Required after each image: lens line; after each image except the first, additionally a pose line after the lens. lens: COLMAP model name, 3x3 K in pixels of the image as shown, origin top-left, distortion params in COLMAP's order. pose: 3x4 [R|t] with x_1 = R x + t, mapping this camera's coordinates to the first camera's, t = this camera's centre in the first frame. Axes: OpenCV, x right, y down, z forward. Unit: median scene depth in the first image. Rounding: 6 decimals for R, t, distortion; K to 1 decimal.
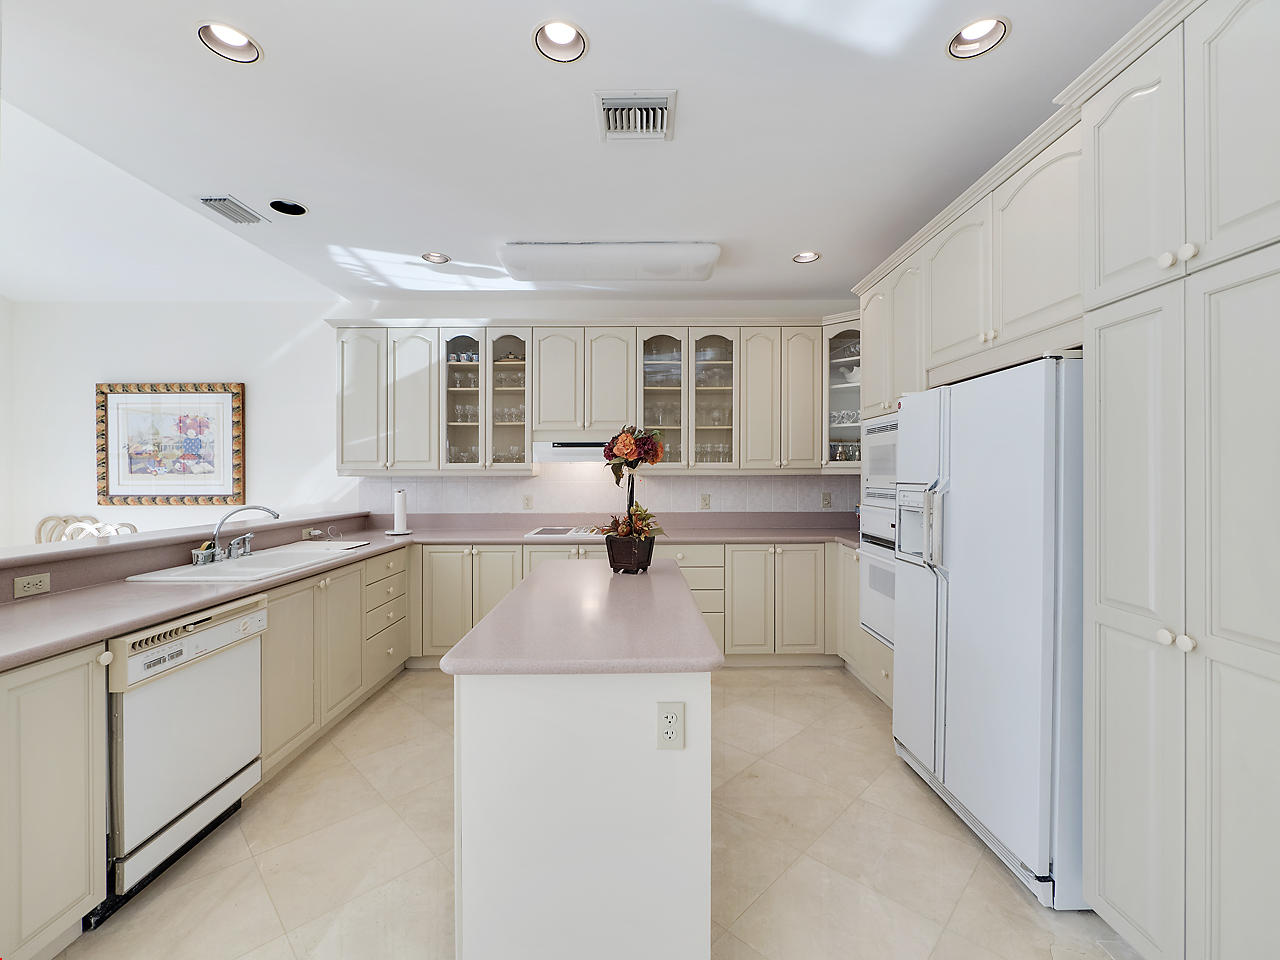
lens RADIAL K [[548.3, 0, 603.6], [0, 548.3, 476.4], [0, 0, 1]] dist [0.014161, 0.000217]
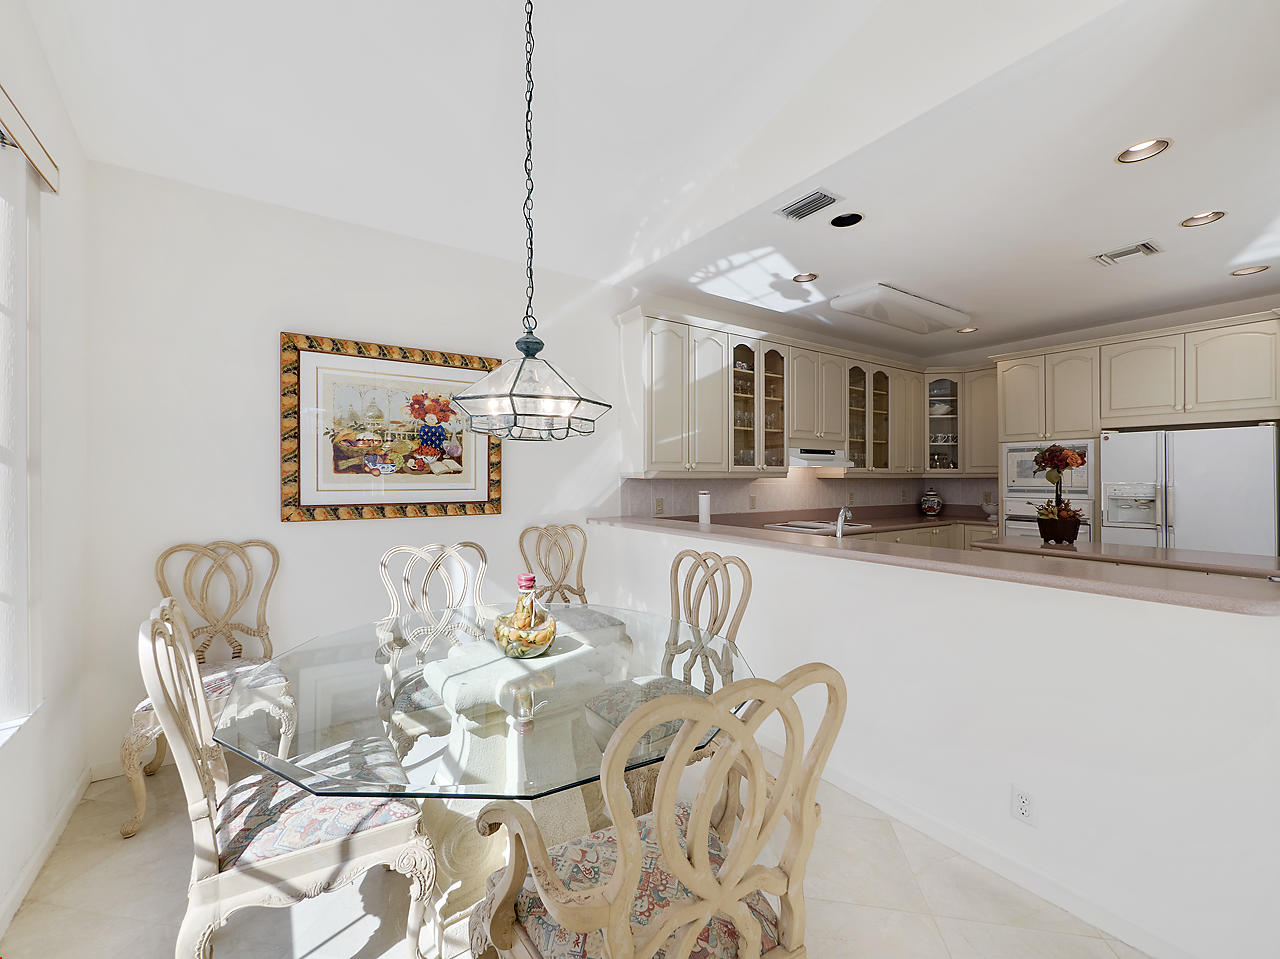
lens RADIAL K [[548.3, 0, 600.3], [0, 548.3, 477.7], [0, 0, 1]] dist [0.014161, 0.000217]
pose [[0.817482, 0.002362, 0.575949, -0.983282], [-0.003411, 0.999994, 0.000740, -0.001186], [-0.575944, -0.002570, 0.817485, 0.270351]]
